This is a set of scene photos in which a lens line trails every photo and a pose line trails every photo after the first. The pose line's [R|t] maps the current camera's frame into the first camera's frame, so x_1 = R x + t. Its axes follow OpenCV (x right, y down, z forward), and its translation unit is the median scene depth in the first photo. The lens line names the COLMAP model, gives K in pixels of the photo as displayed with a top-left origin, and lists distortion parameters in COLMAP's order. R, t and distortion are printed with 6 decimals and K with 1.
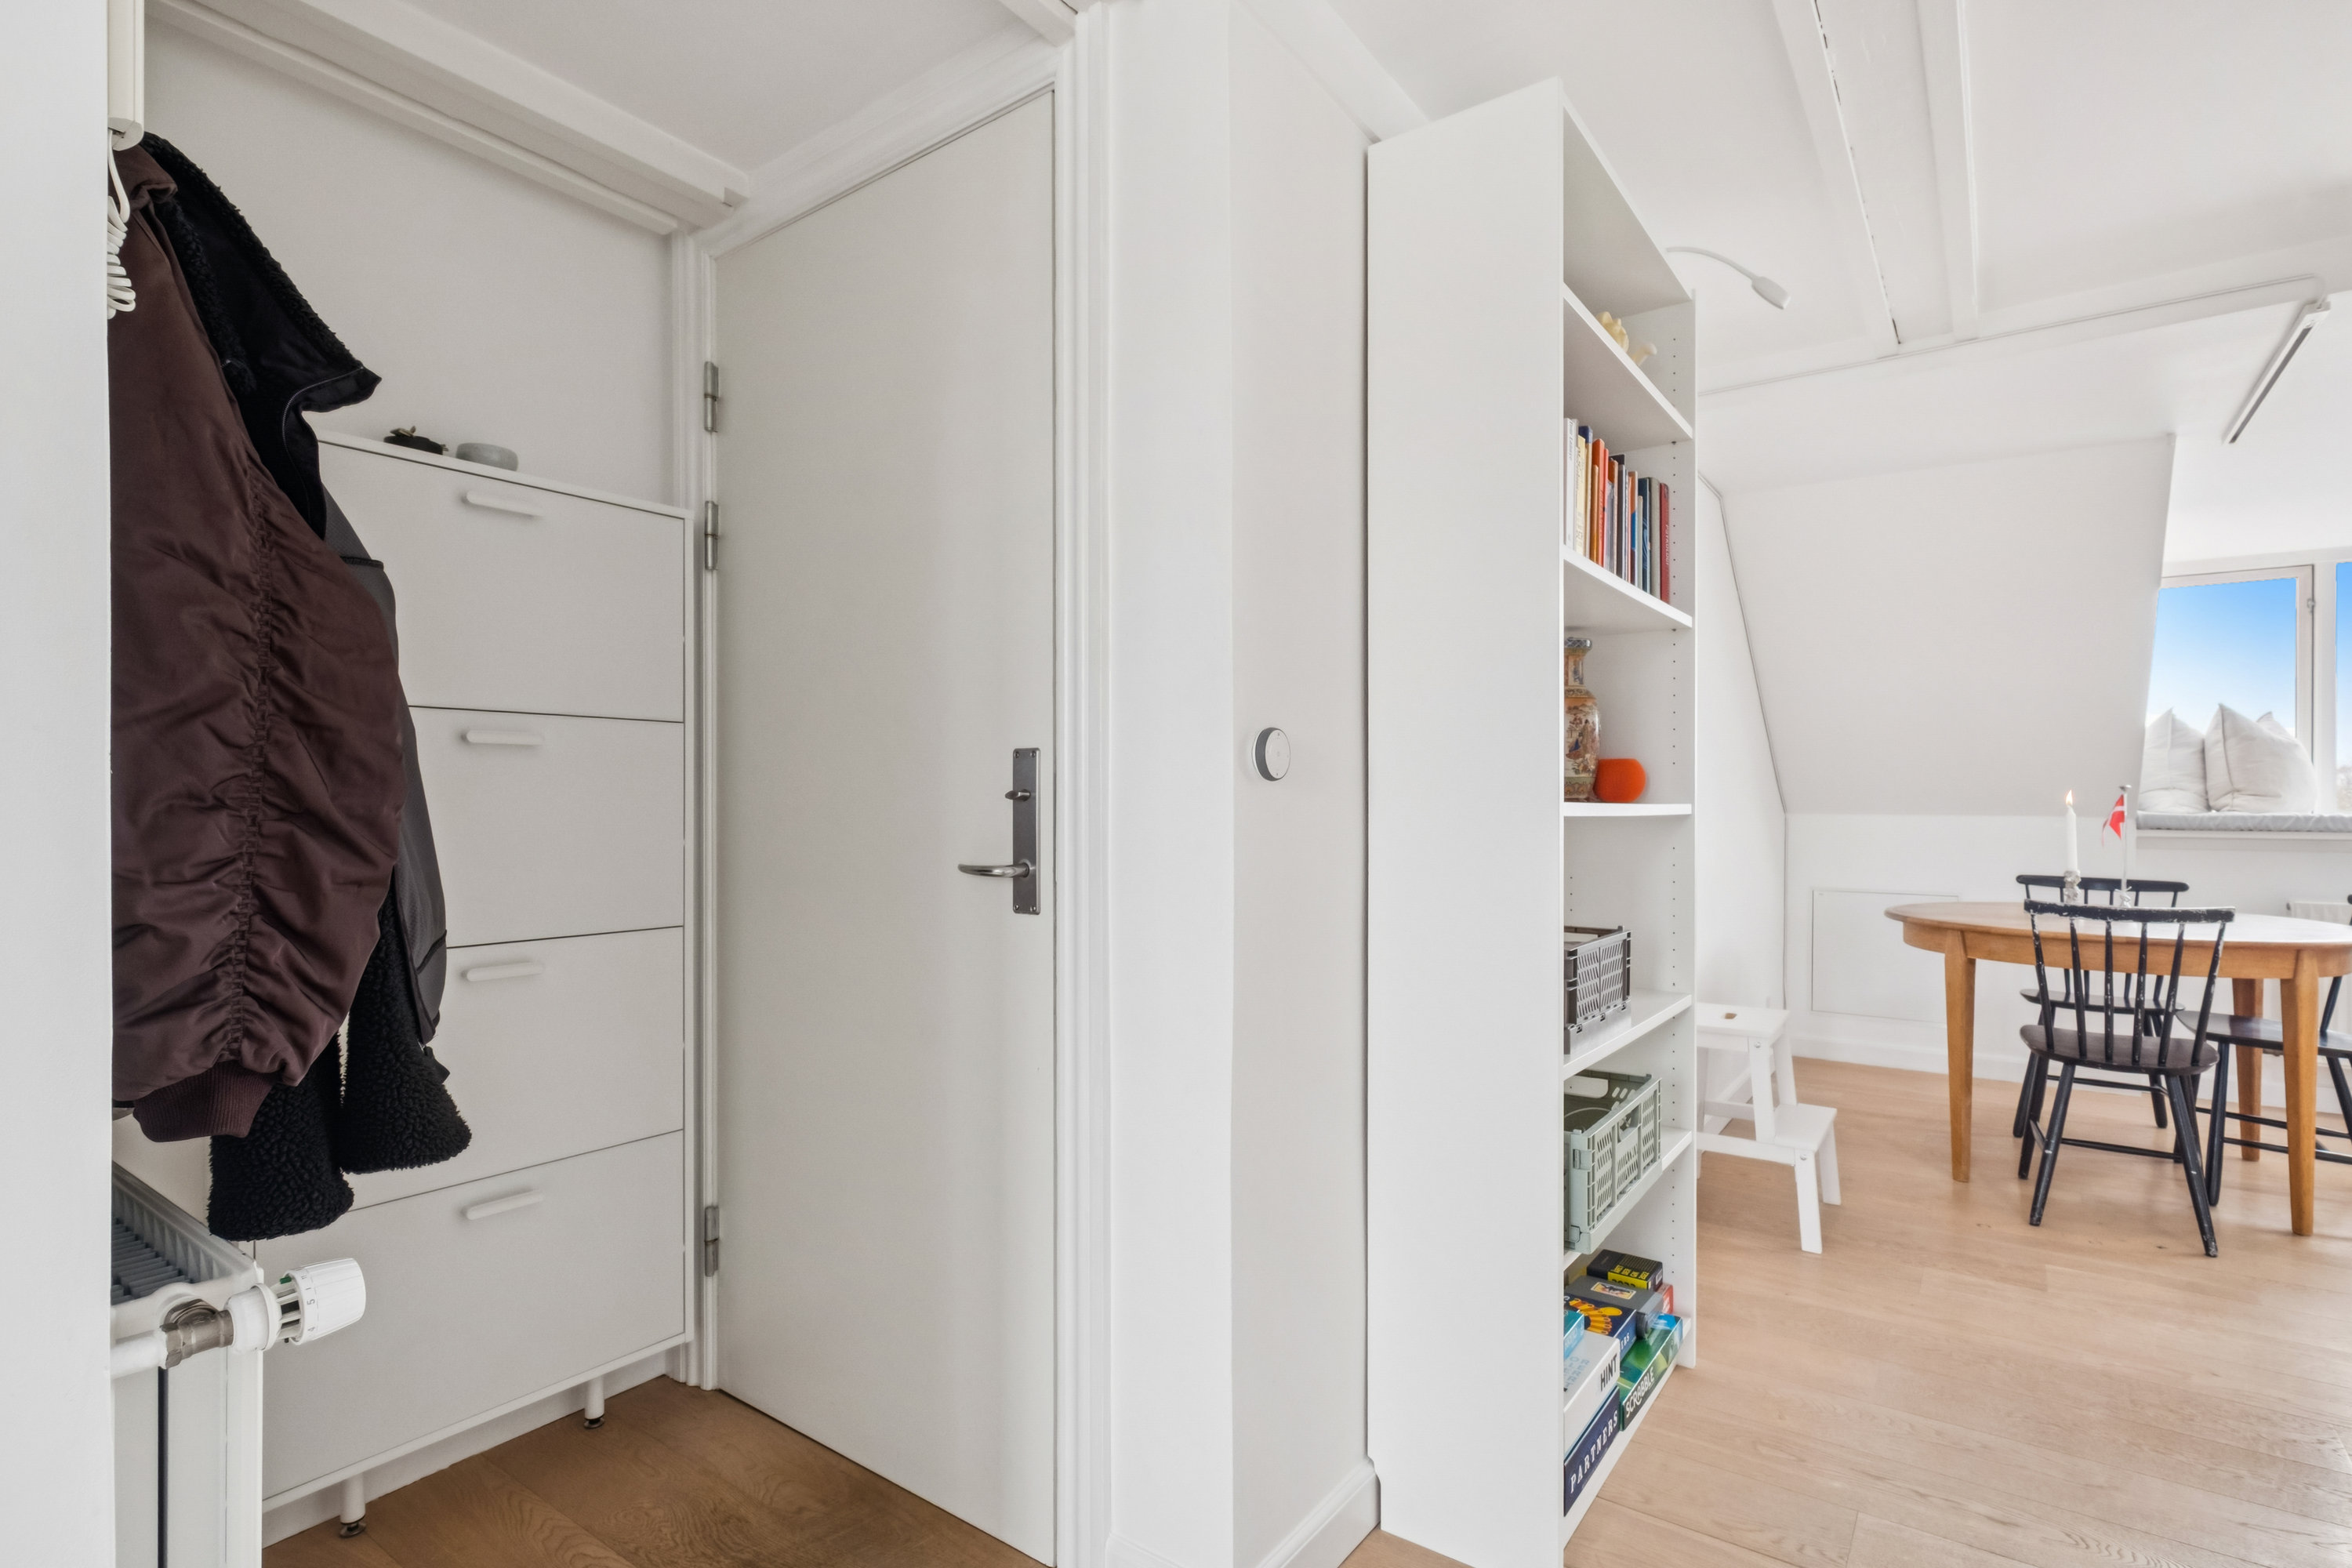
lens RADIAL K [[1146.4, 0, 1189.3], [0, 1146.4, 803.3], [0, 0, 1]] dist [-0.002209, 0.001680]
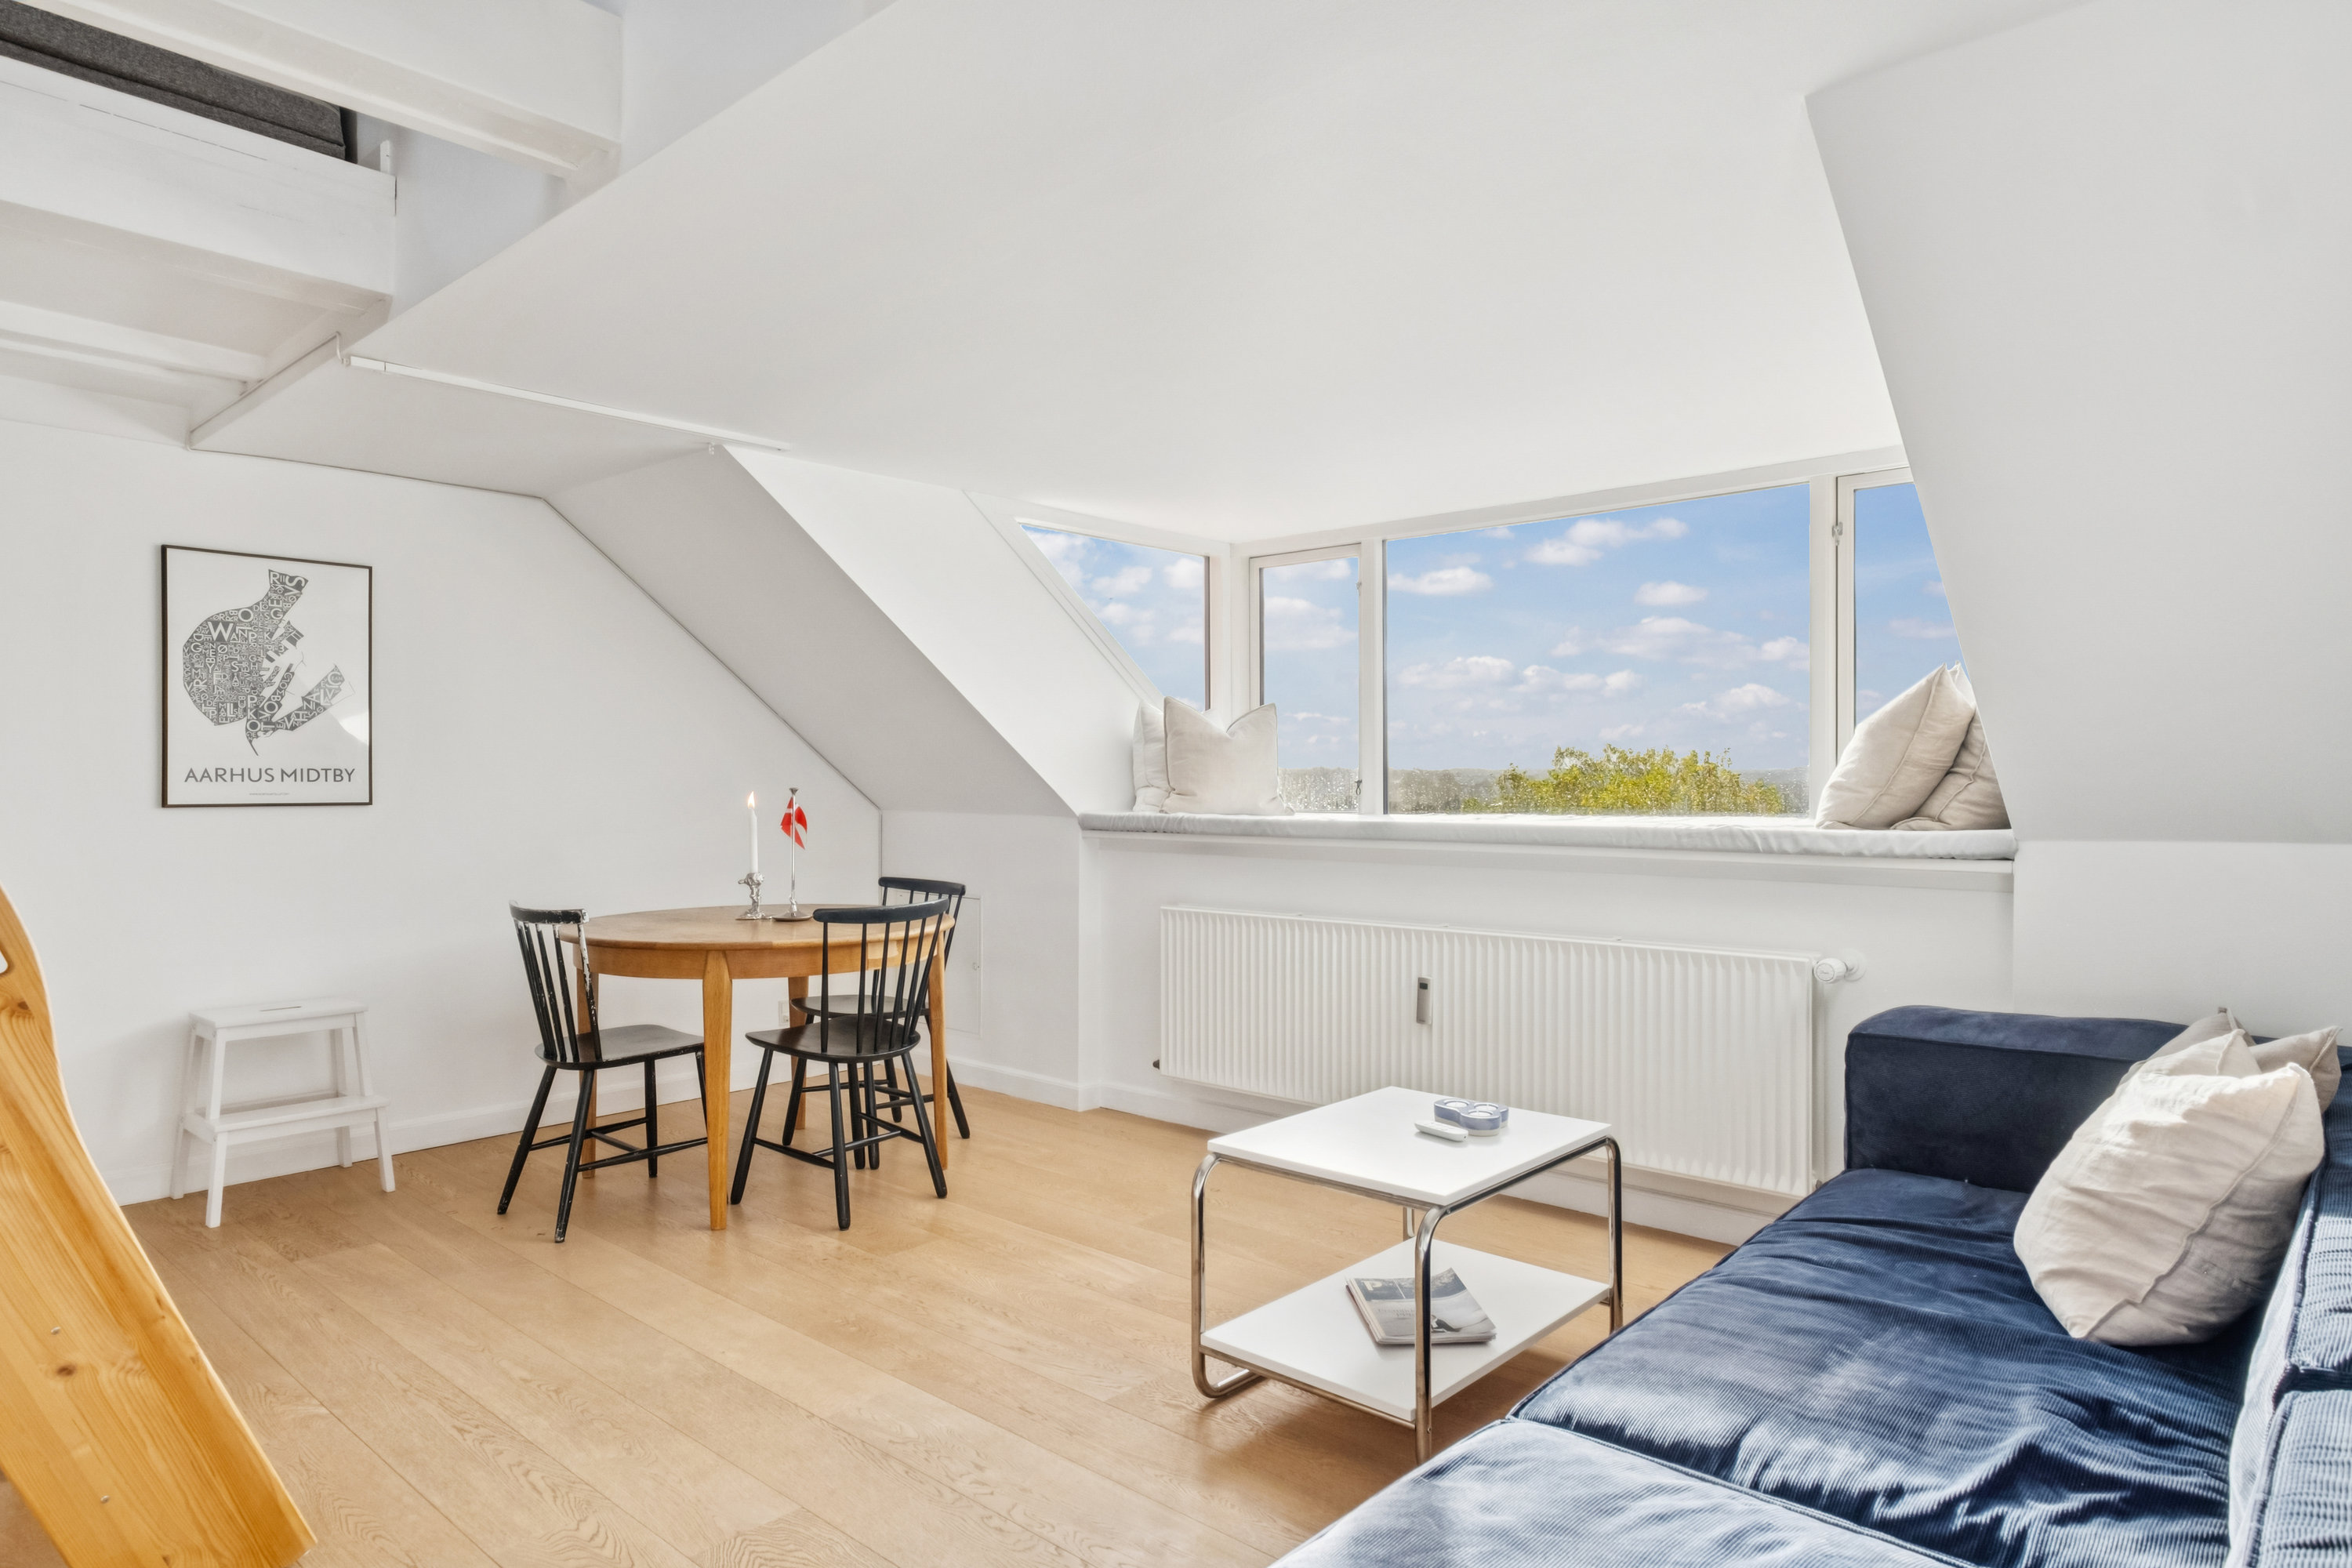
lens RADIAL K [[1348.7, 0, 1167.9], [0, 1348.7, 783.2], [0, 0, 1]] dist [0.004270, -0.000299]
pose [[0.995237, 0.000312, -0.097488, 1.471719], [-0.000504, 0.999998, -0.001939, -0.020338], [0.097487, 0.001979, 0.995235, -0.162268]]
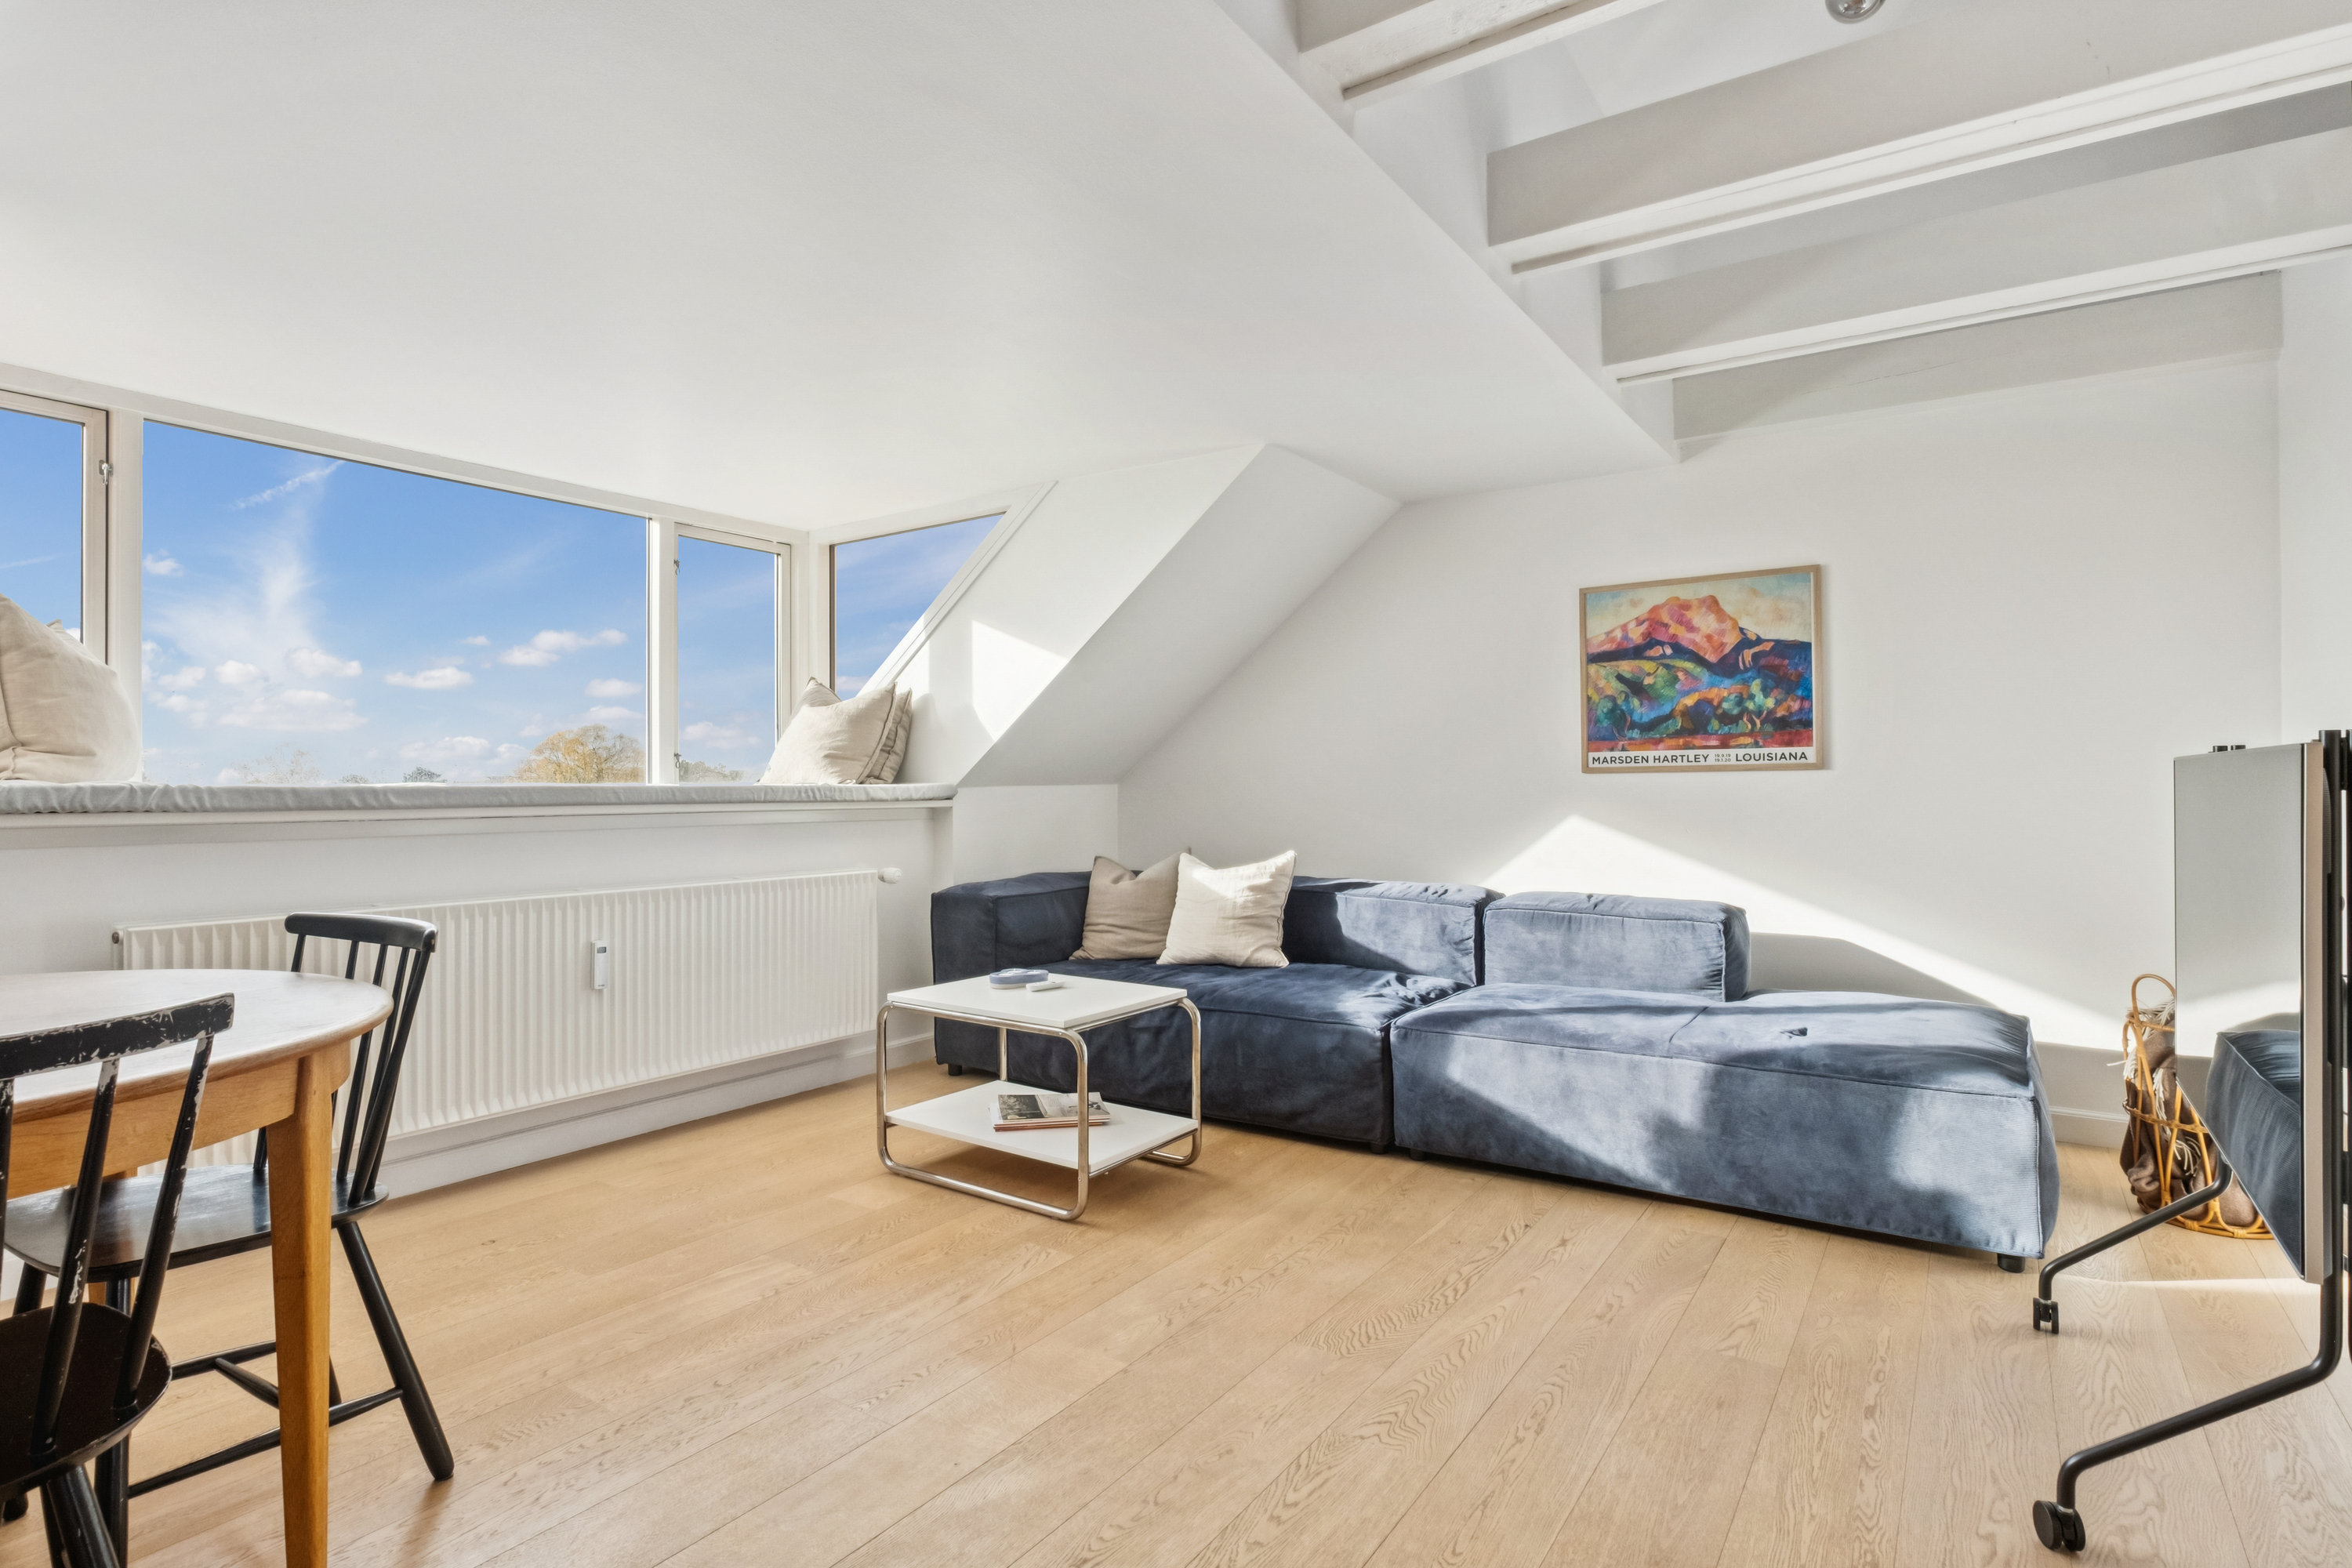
lens RADIAL K [[1181.6, 0, 1159.5], [0, 1181.6, 784.4], [0, 0, 1]] dist [-0.003017, -0.001456]
pose [[-0.014749, 0.001994, 0.999889, 0.460033], [0.004864, 0.999986, -0.001923, 0.018577], [-0.999879, 0.004836, -0.014758, 0.636169]]
